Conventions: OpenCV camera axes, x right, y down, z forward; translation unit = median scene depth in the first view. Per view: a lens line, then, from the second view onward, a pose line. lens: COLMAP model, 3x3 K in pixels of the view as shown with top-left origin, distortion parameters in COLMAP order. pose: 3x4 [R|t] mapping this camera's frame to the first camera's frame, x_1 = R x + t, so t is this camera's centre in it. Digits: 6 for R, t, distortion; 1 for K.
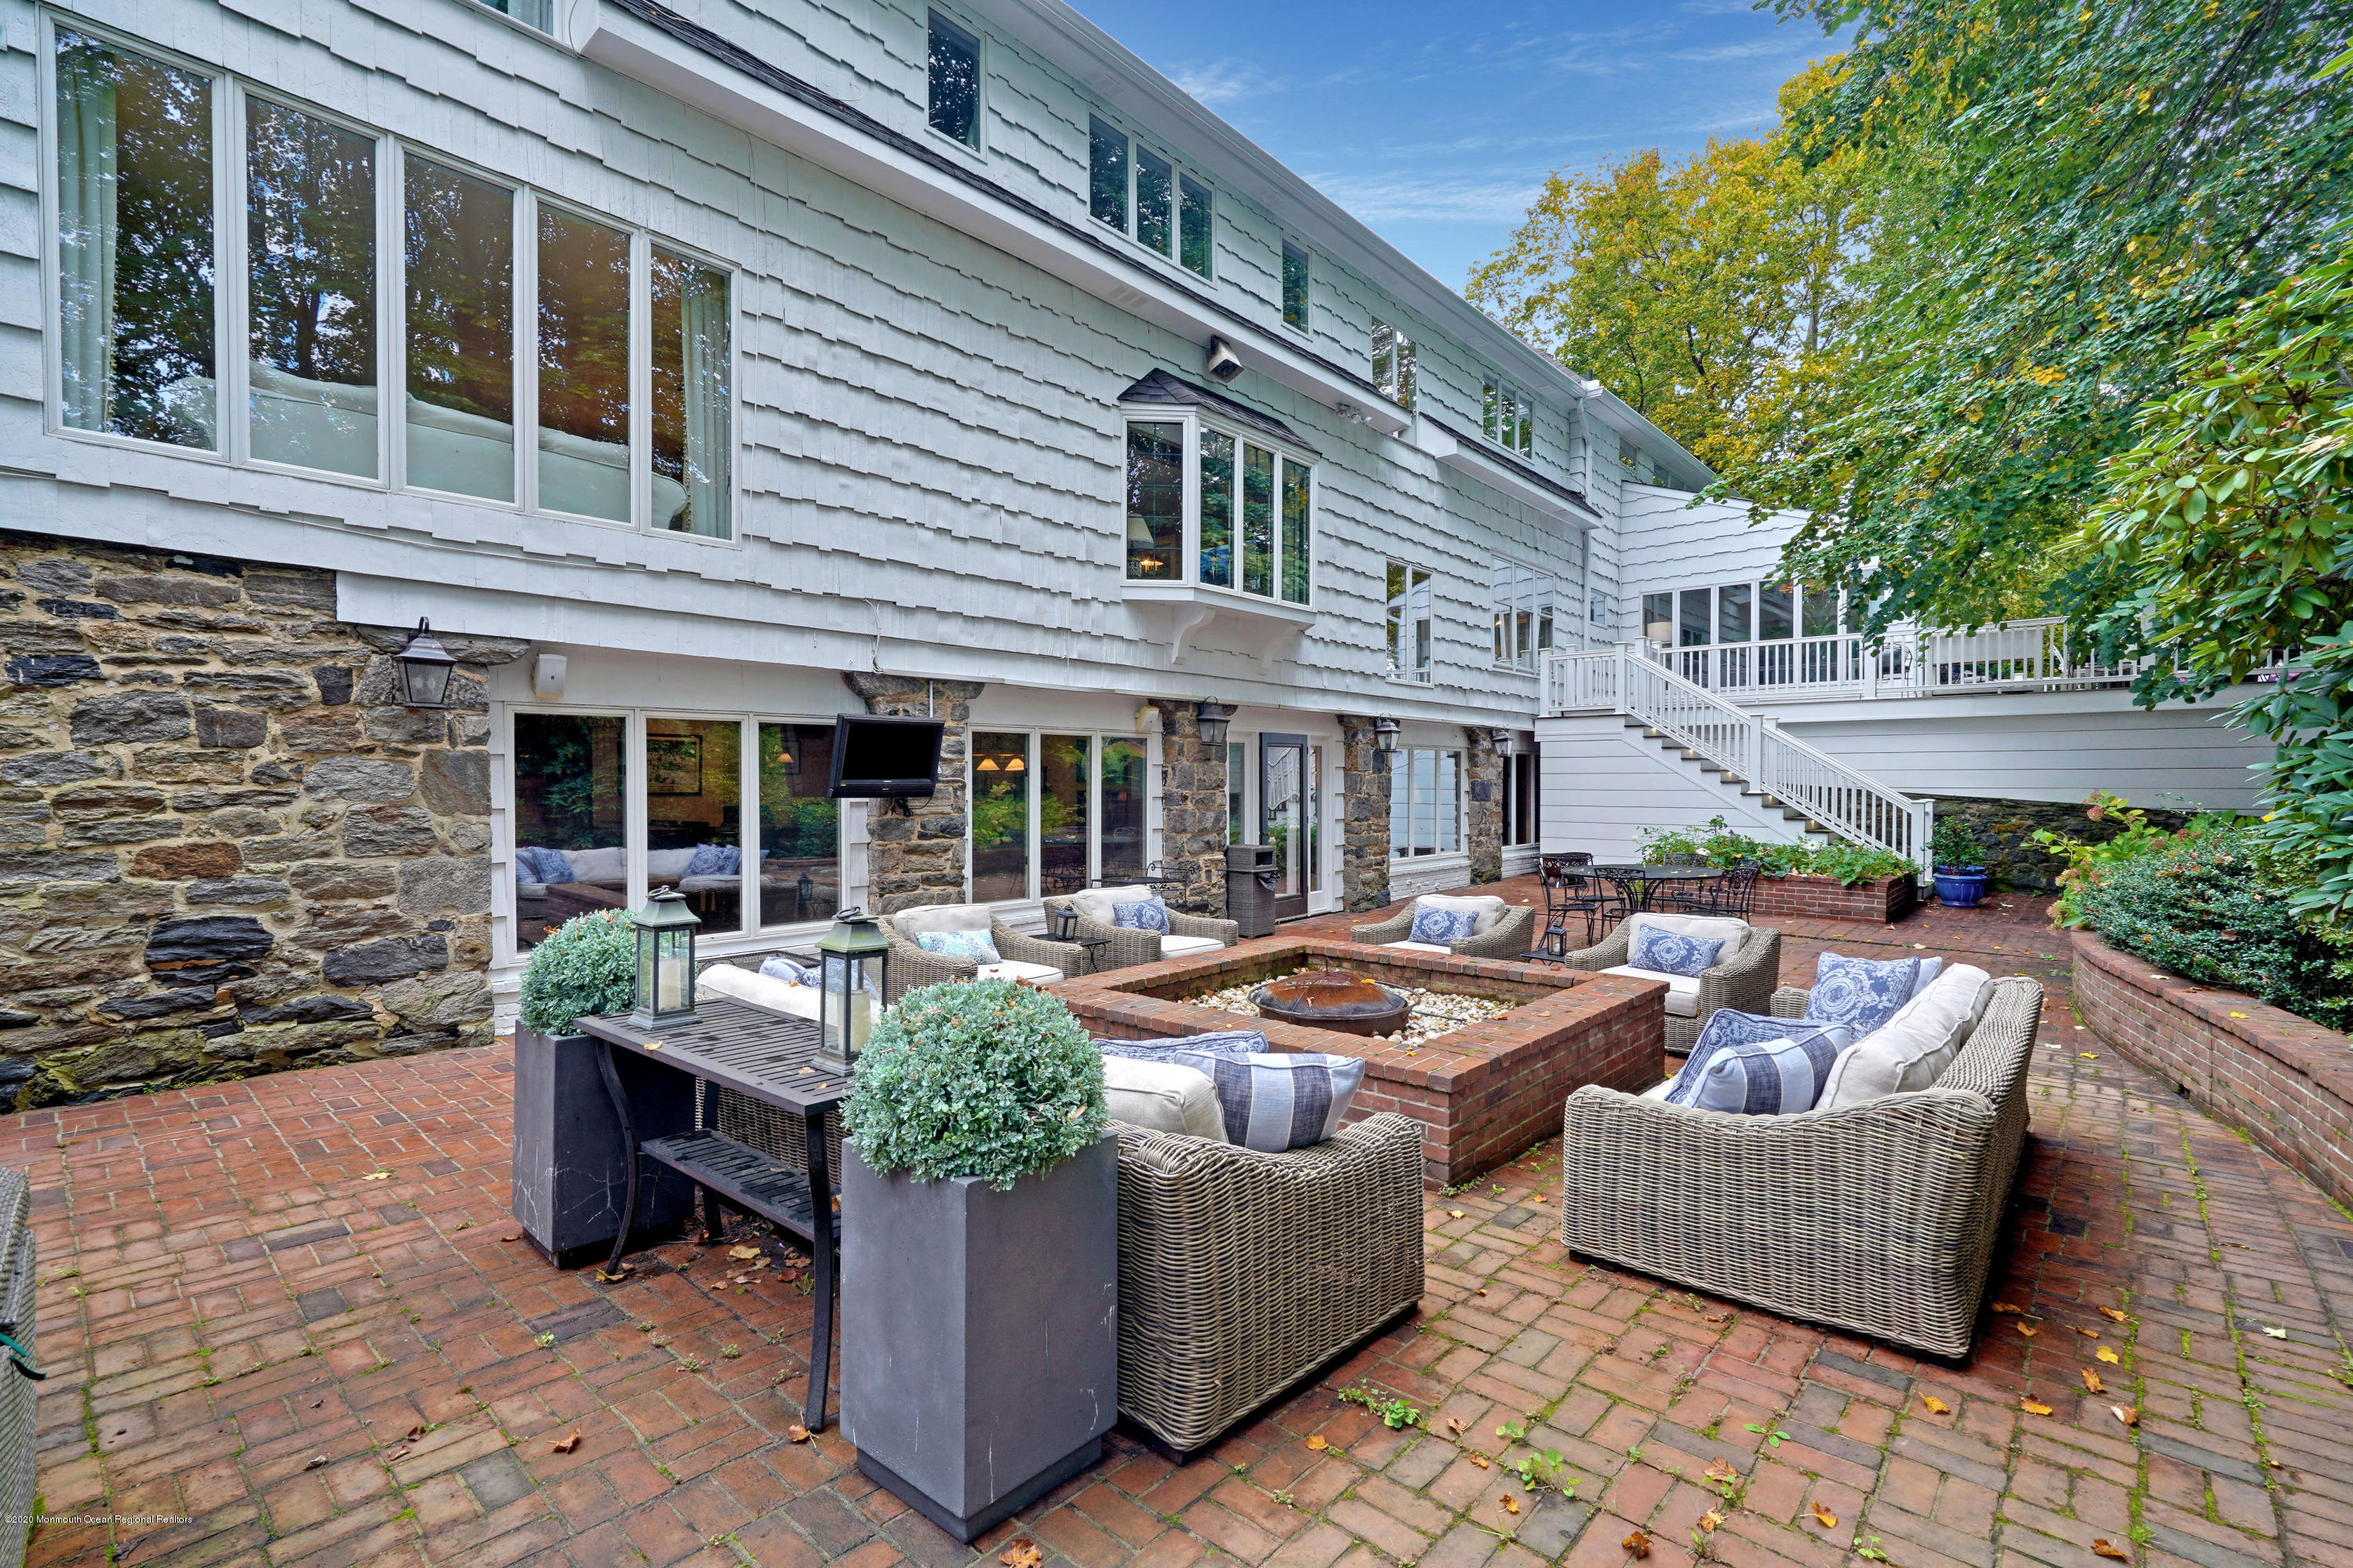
lens RADIAL K [[1087.3, 0, 1176.5], [0, 1087.3, 784.0], [0, 0, 1]] dist [-0.002717, 0.000015]
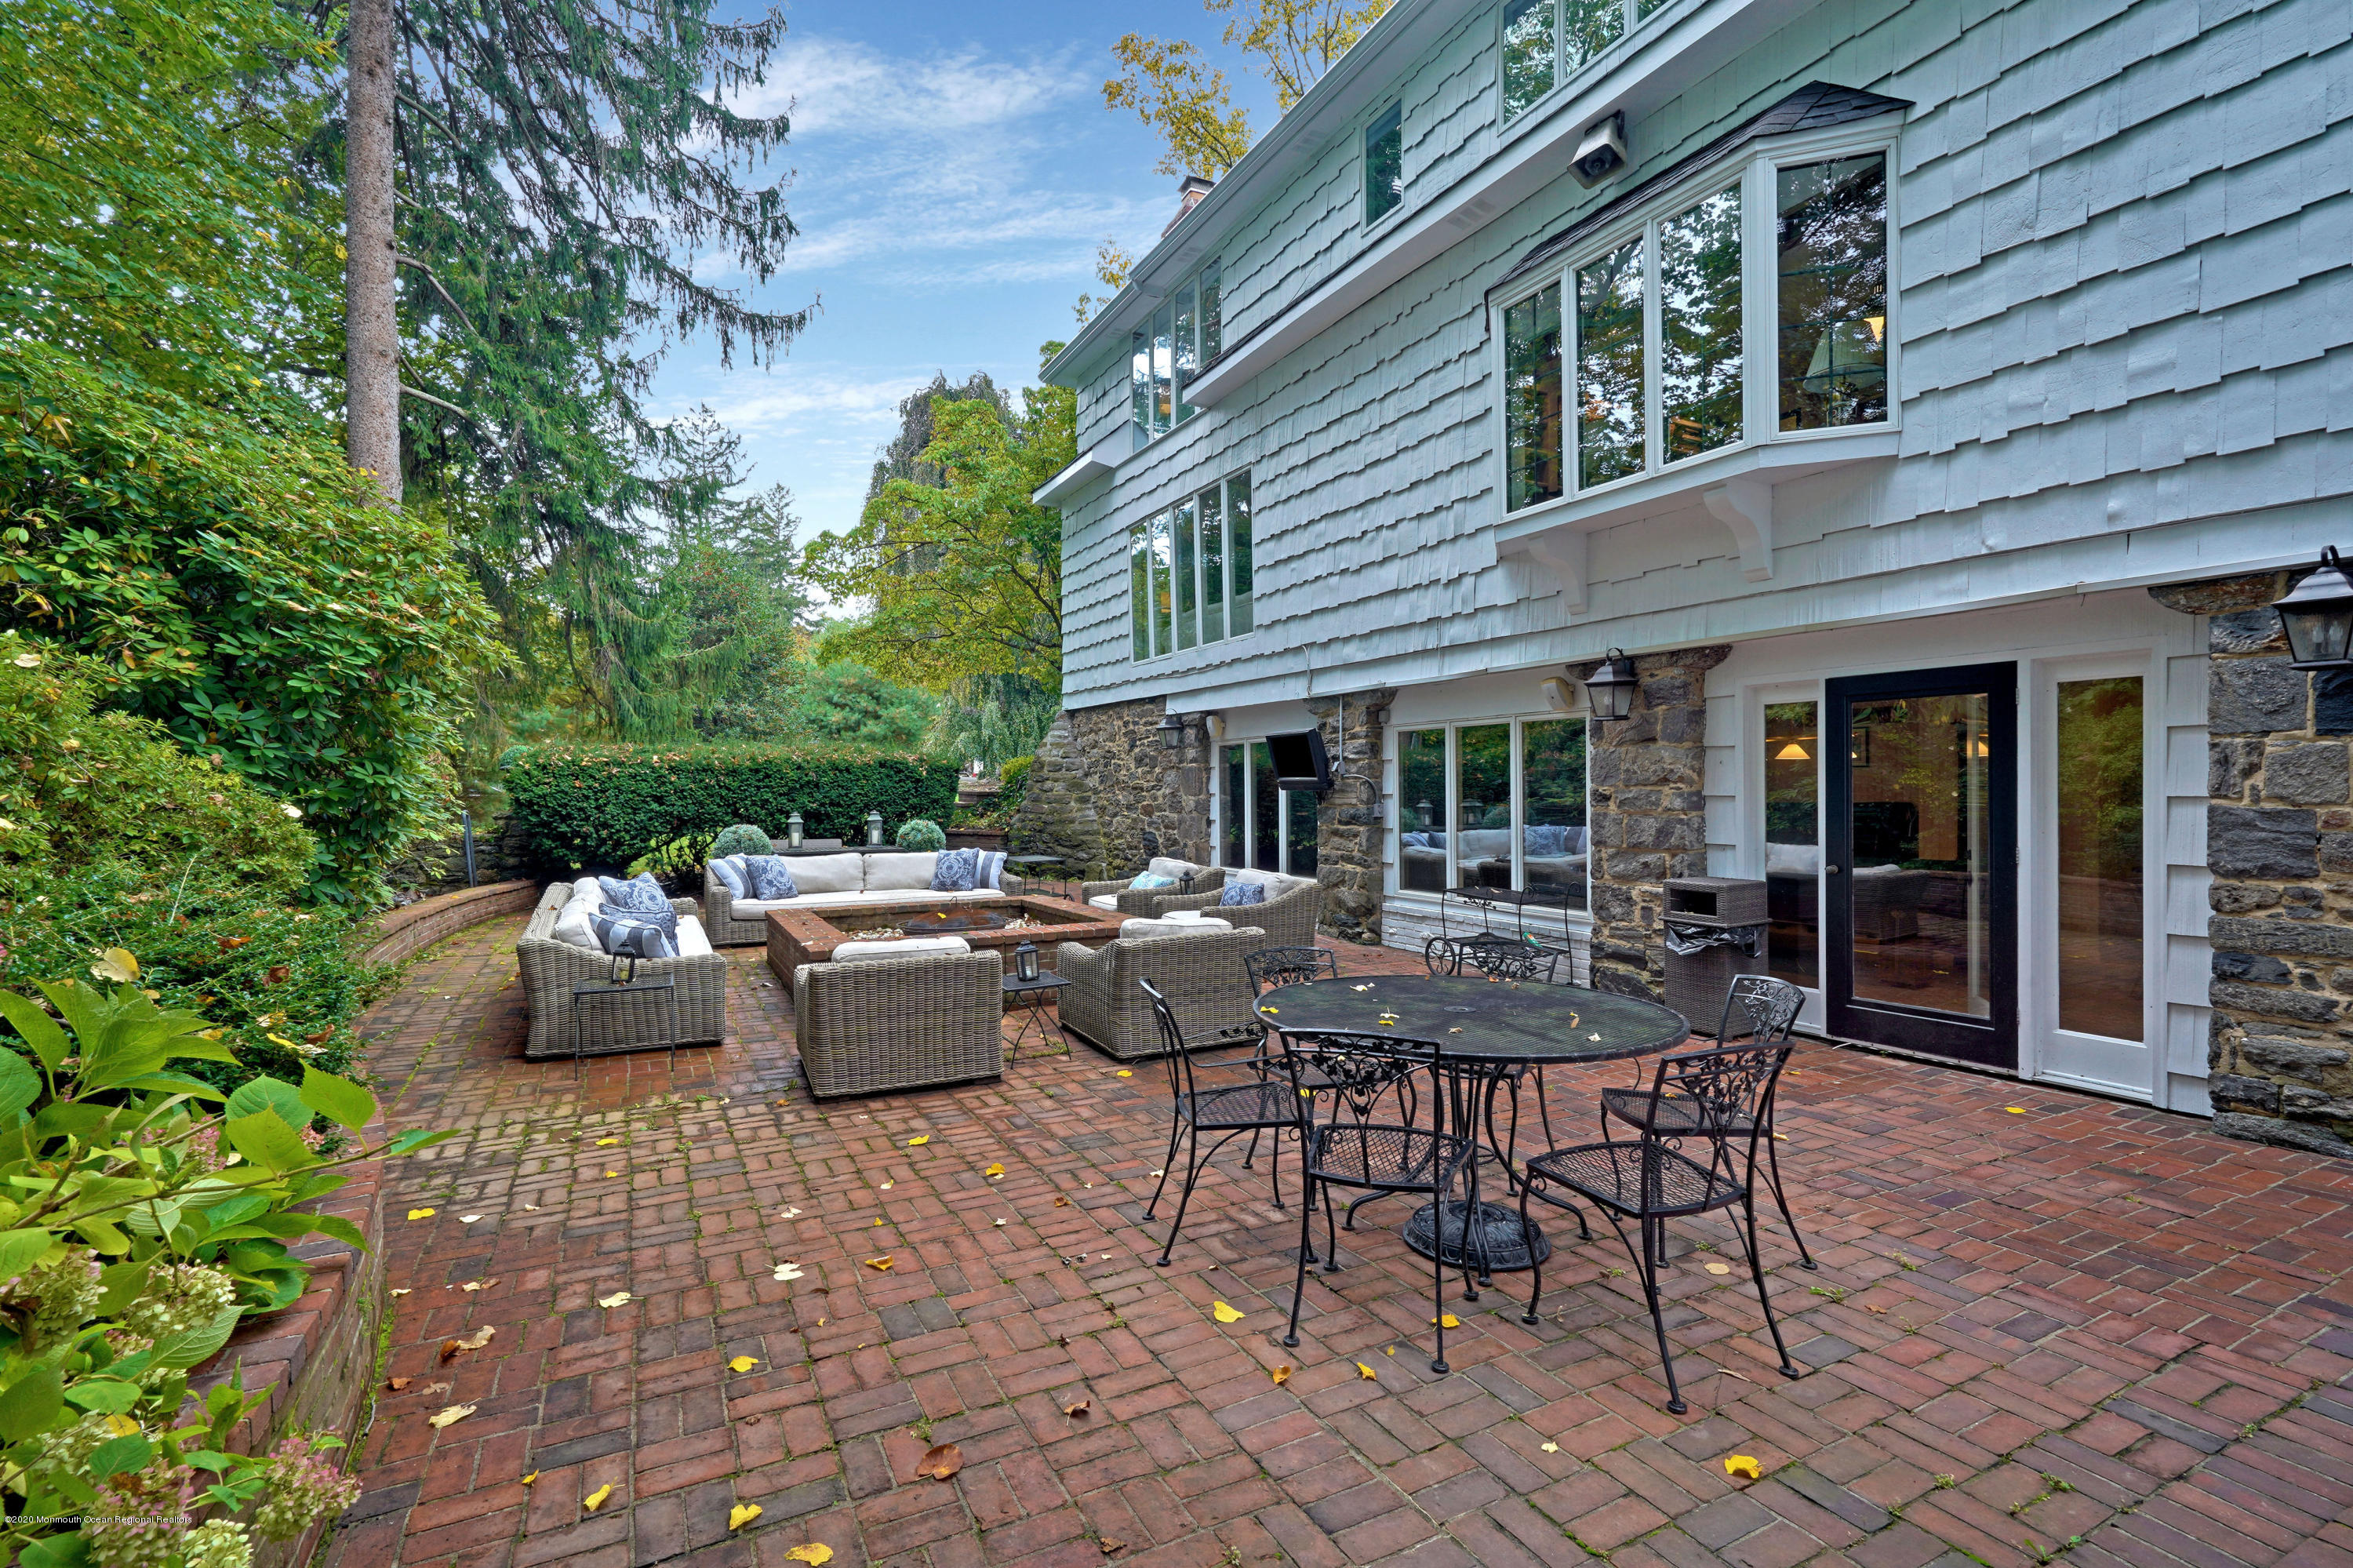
lens RADIAL K [[1087.3, 0, 1176.5], [0, 1087.3, 784.0], [0, 0, 1]] dist [-0.002717, 0.000015]
pose [[-0.370981, -0.001096, -0.928640, 0.843372], [0.003151, 0.999992, -0.002439, 0.005612], [0.928635, -0.003831, -0.370975, 1.099627]]
